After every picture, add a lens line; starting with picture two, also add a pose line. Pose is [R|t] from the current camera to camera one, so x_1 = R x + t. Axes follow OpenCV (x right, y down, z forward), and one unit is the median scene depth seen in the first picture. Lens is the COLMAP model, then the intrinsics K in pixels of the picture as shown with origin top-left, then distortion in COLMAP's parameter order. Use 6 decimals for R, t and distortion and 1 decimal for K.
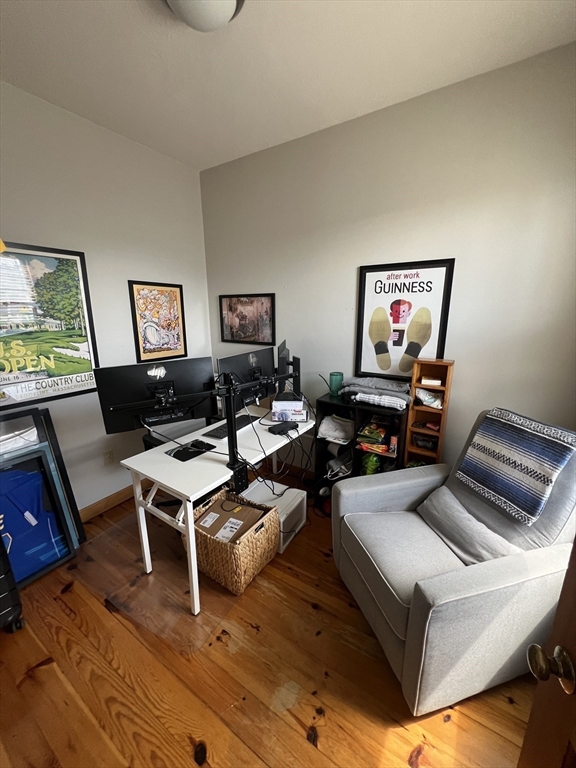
lens RADIAL K [[306.5, 0, 286.5], [0, 306.5, 382.0], [0, 0, 1]] dist [-0.002081, -0.000291]
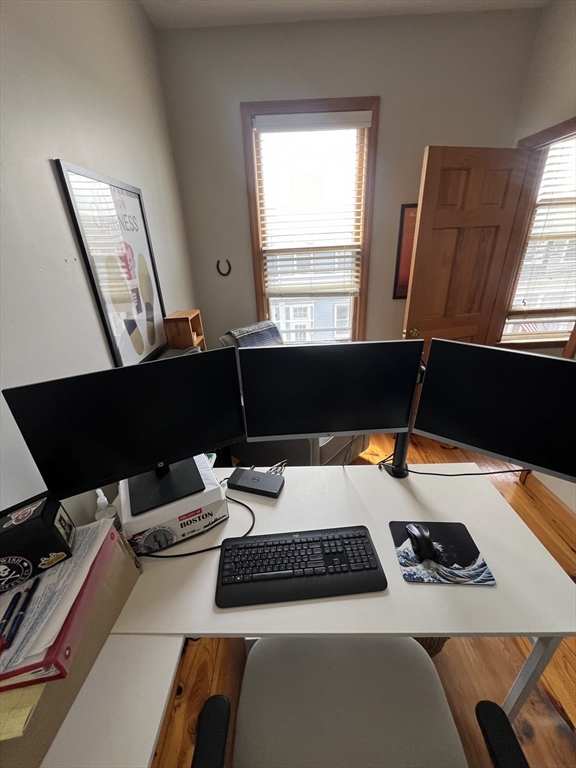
lens RADIAL K [[308.8, 0, 290.4], [0, 308.8, 384.4], [0, 0, 1]] dist [-0.004195, 0.001045]
pose [[-0.553877, -0.333809, 0.762753, -0.428230], [0.223296, 0.822994, 0.522321, -0.288058], [-0.802096, 0.459621, -0.381300, 1.139368]]
